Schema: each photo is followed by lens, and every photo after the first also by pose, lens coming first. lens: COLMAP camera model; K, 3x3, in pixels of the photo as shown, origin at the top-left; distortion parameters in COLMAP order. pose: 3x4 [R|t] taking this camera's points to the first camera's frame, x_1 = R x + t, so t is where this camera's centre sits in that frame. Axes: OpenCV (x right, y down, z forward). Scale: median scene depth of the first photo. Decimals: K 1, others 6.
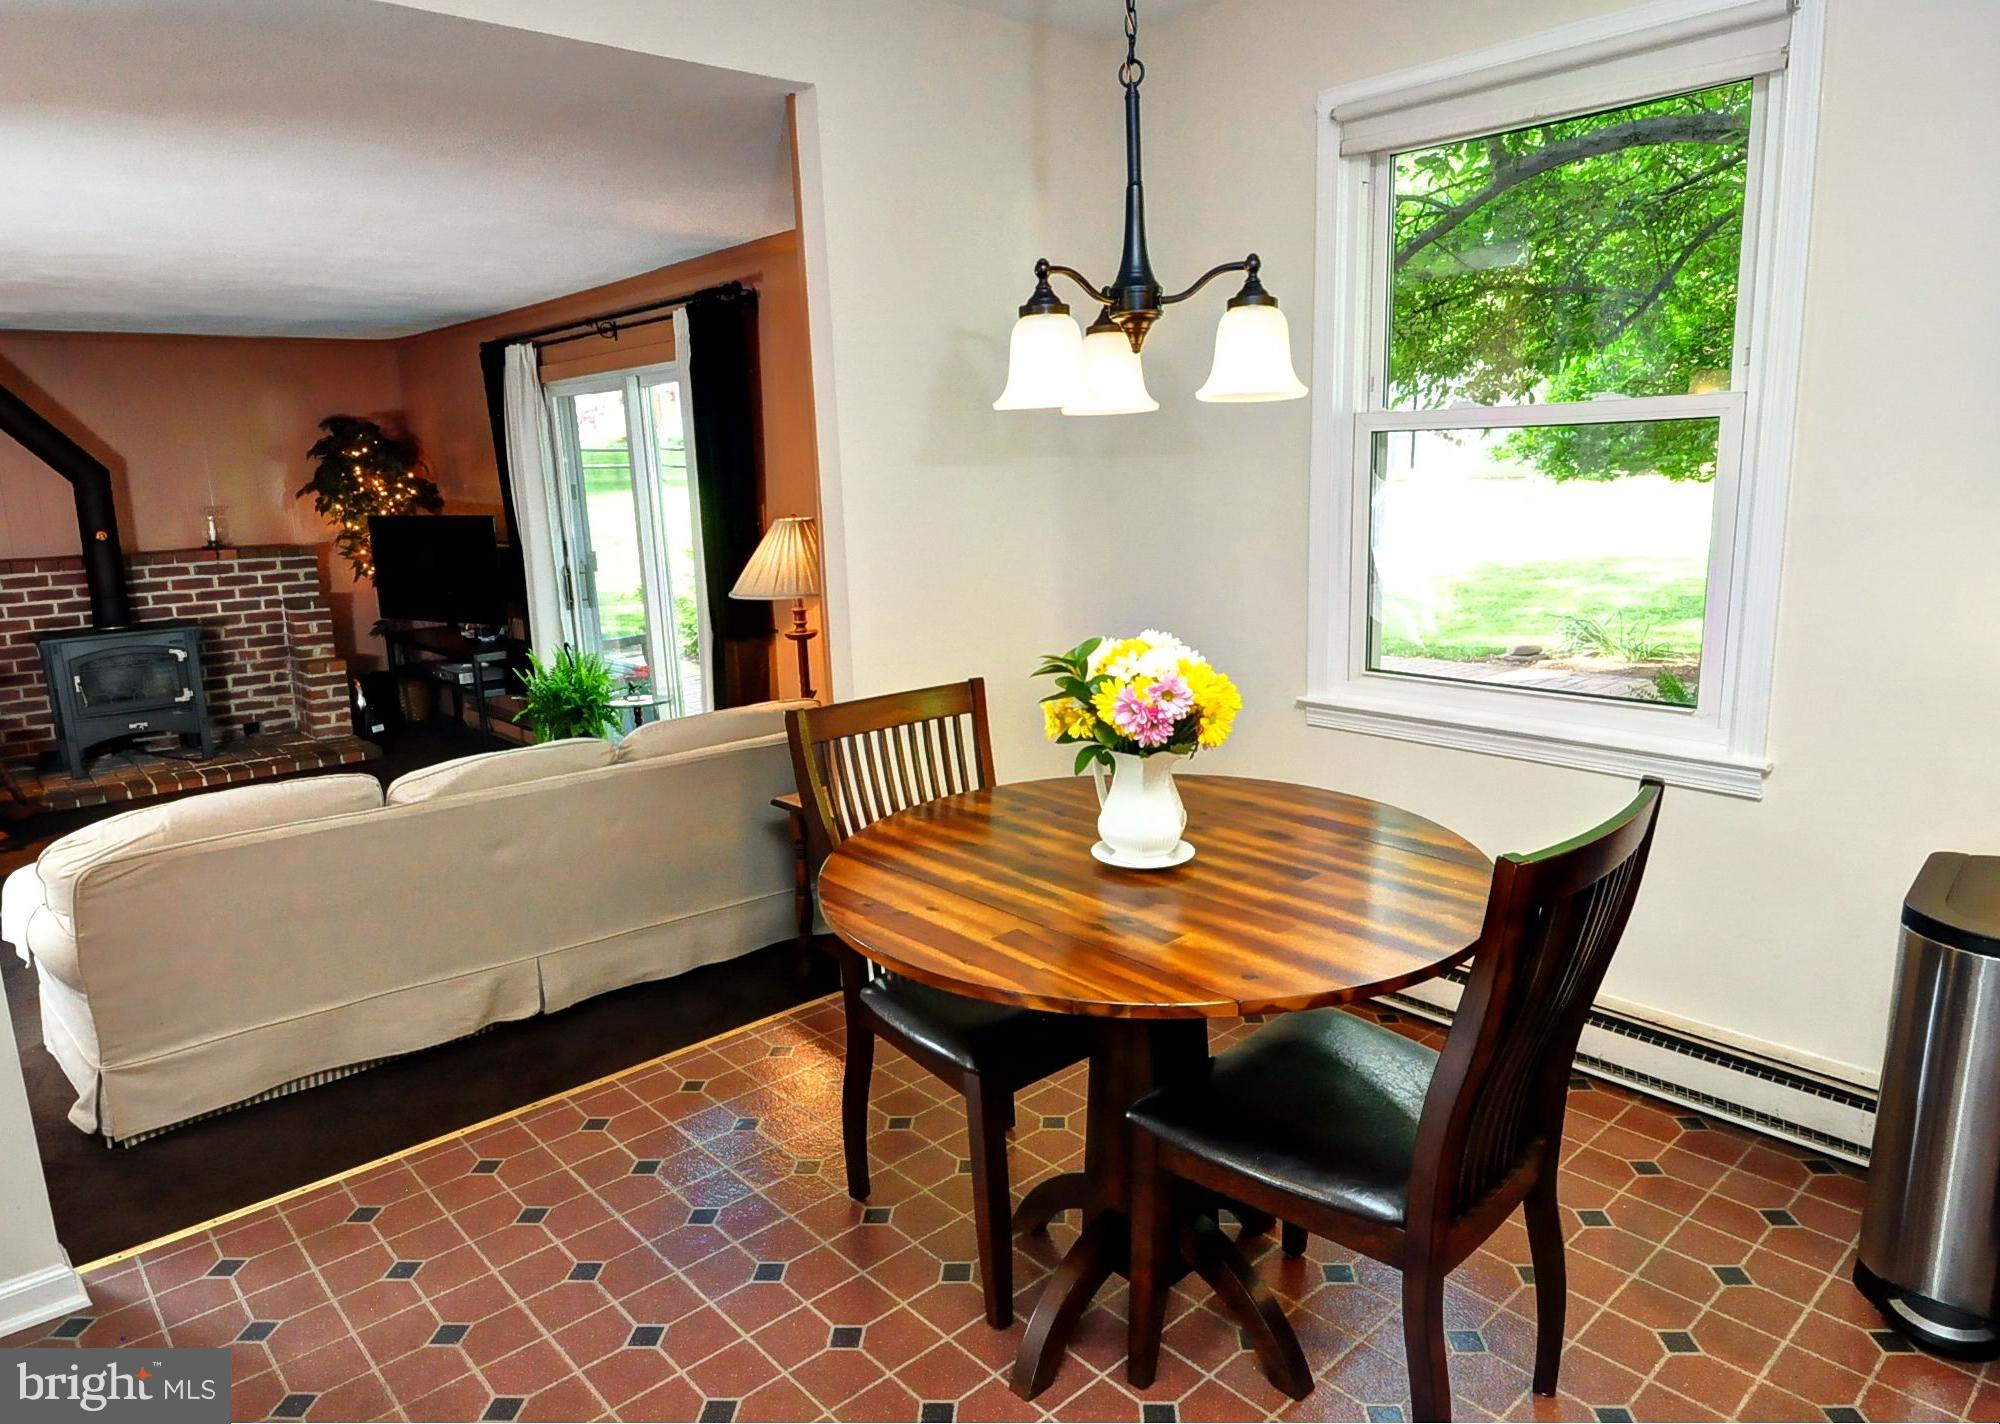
lens RADIAL K [[1230.4, 0, 1015.7], [0, 1230.4, 721.6], [0, 0, 1]] dist [-0.007107, -0.007635]
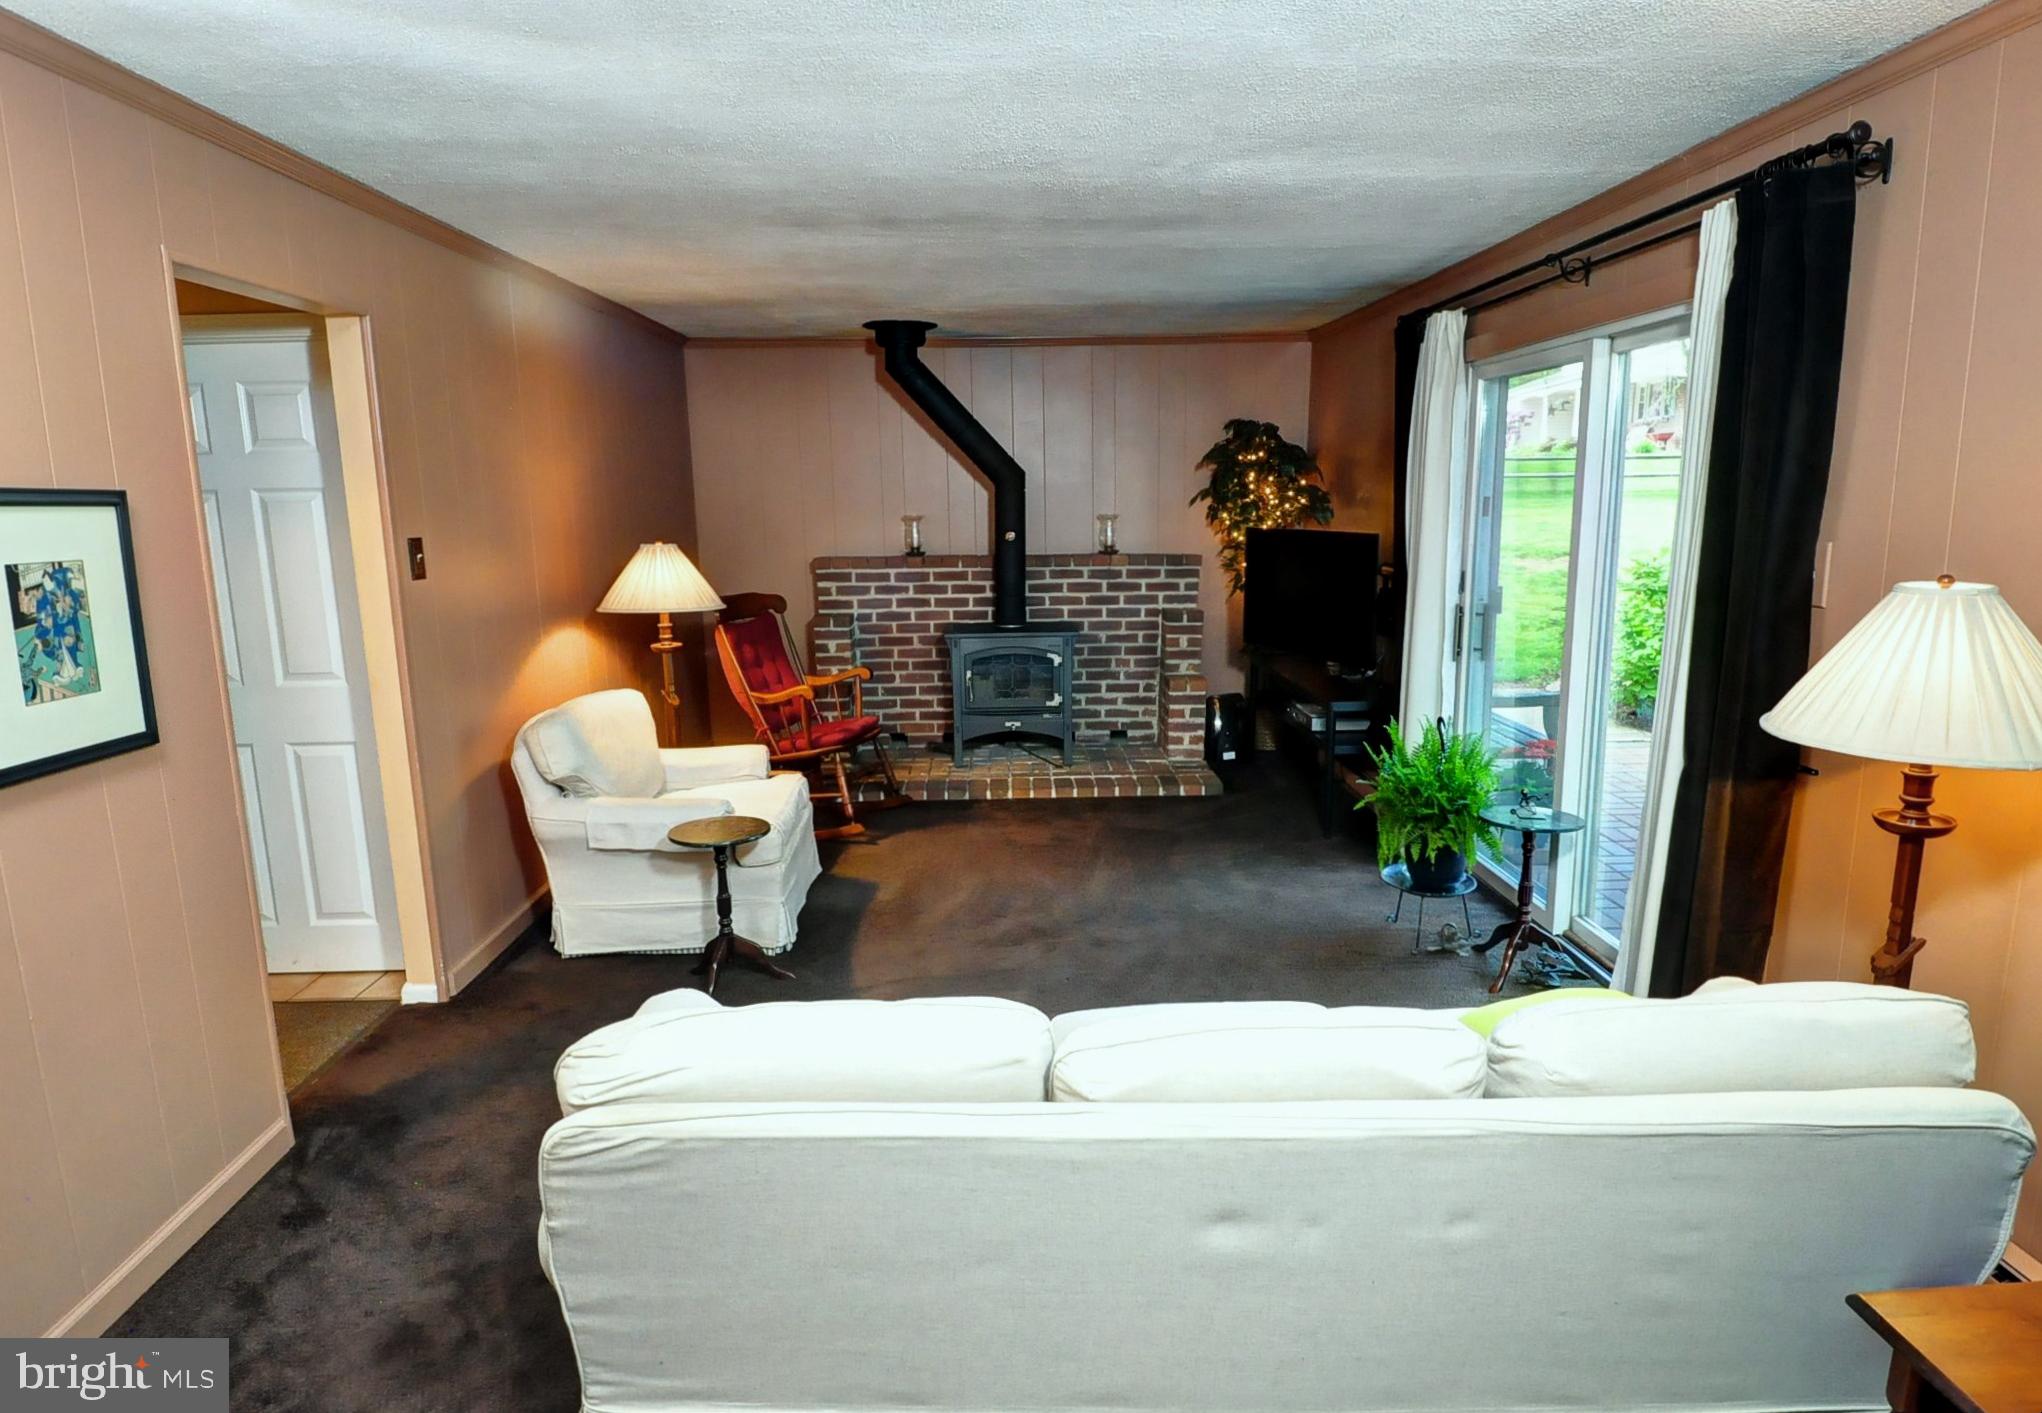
lens RADIAL K [[1169.9, 0, 1019.6], [0, 1169.9, 715.8], [0, 0, 1]] dist [0.020579, -0.000559]
pose [[0.754738, 0.142163, -0.640438, -0.082598], [-0.143649, 0.988359, 0.050107, -0.048006], [0.640106, 0.054180, 0.766374, 0.233166]]
